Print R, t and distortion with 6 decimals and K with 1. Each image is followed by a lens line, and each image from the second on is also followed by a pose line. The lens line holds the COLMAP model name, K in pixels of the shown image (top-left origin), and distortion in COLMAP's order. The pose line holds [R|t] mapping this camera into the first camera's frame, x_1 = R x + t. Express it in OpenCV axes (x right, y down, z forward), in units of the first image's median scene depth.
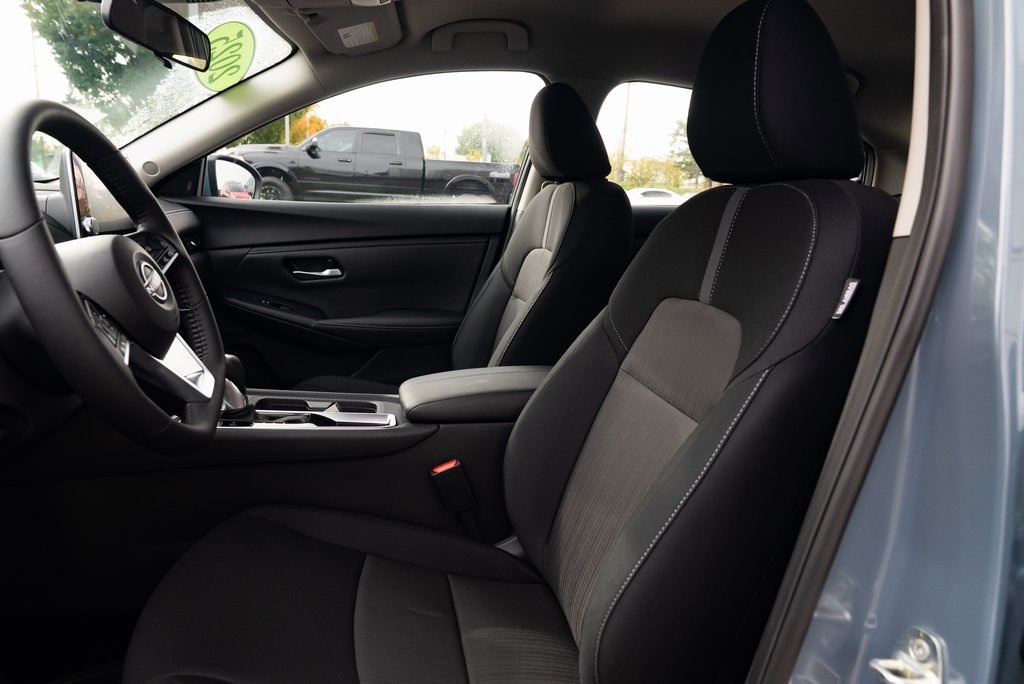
lens RADIAL K [[695.7, 0, 512.0], [0, 695.7, 342.0], [0, 0, 1]] dist [-0.034910, 0.020925]
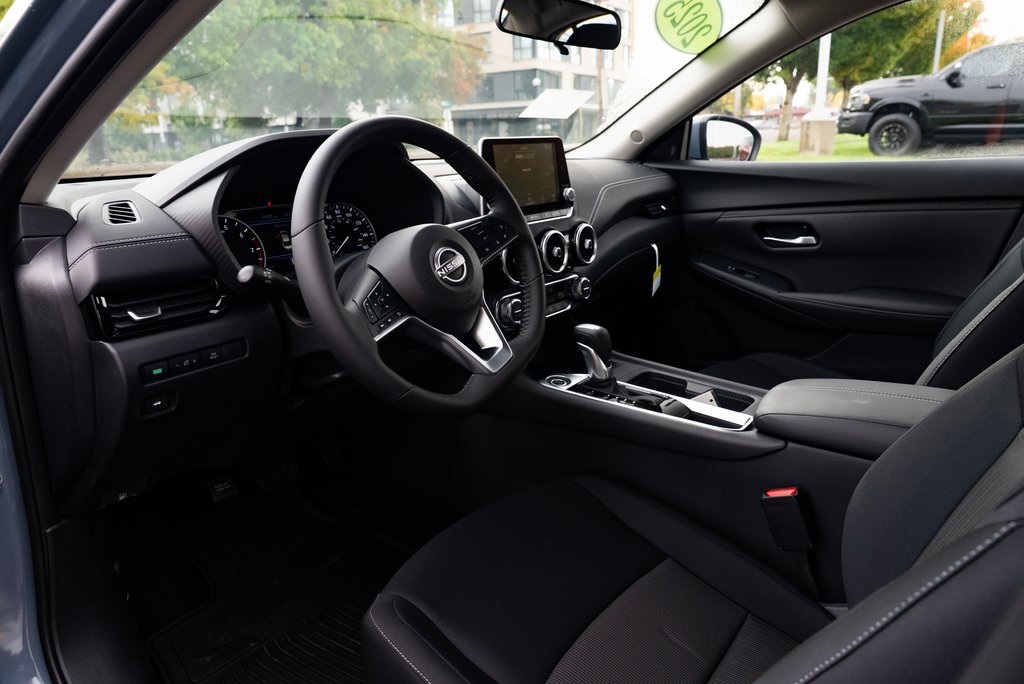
lens RADIAL K [[695.7, 0, 512.0], [0, 695.7, 342.0], [0, 0, 1]] dist [-0.034910, 0.020925]
pose [[0.661012, 0.150212, -0.735187, 0.167970], [-0.090315, 0.988563, 0.120778, -0.044245], [0.744921, -0.013438, 0.667018, 0.119720]]
